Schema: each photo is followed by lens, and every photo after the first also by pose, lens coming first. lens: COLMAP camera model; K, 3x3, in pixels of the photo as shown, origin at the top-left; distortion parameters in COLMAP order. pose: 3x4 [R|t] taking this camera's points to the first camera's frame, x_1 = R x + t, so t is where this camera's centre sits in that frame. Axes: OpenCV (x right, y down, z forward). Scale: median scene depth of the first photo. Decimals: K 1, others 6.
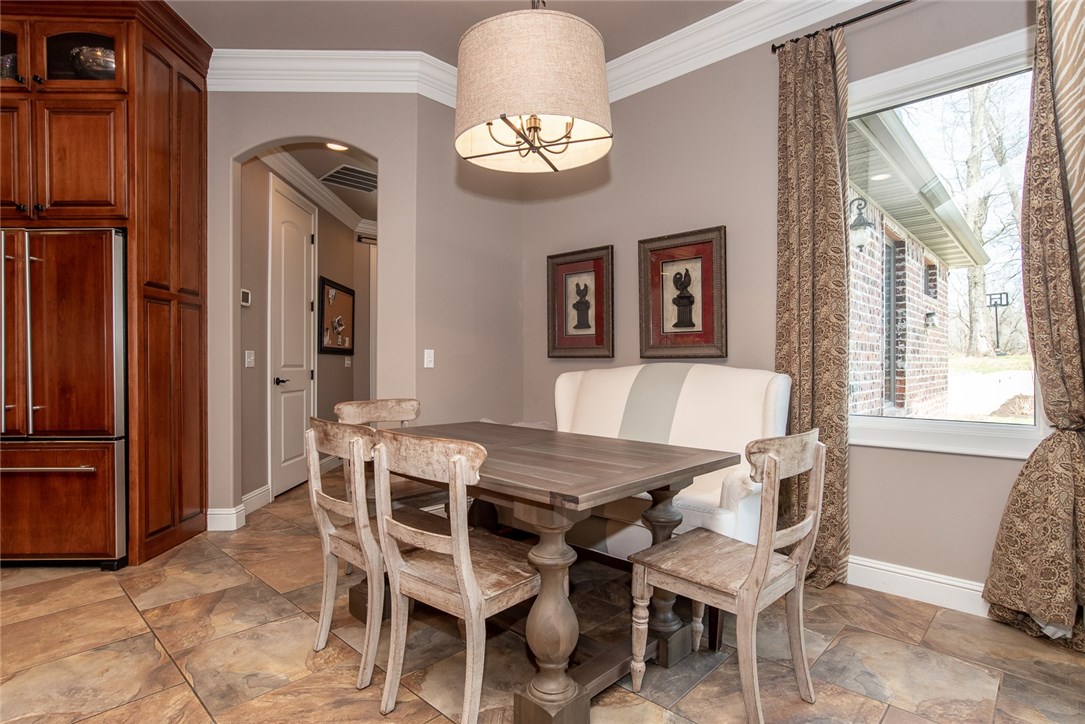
lens RADIAL K [[567.9, 0, 542.5], [0, 567.9, 362.0], [0, 0, 1]] dist [-0.037745, 0.000376]
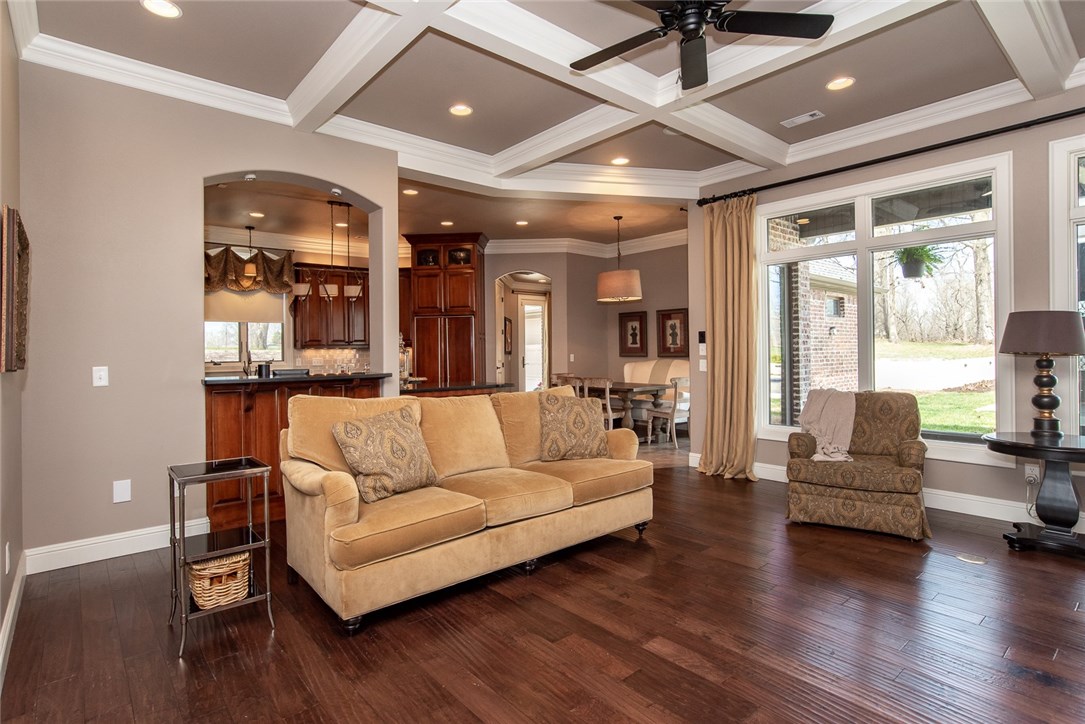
lens RADIAL K [[567.9, 0, 542.5], [0, 567.9, 362.0], [0, 0, 1]] dist [-0.037745, 0.000376]
pose [[0.995706, -0.009533, -0.092081, -0.100407], [0.011324, 0.999756, 0.018946, -0.036920], [0.091878, -0.019907, 0.995571, -1.486491]]
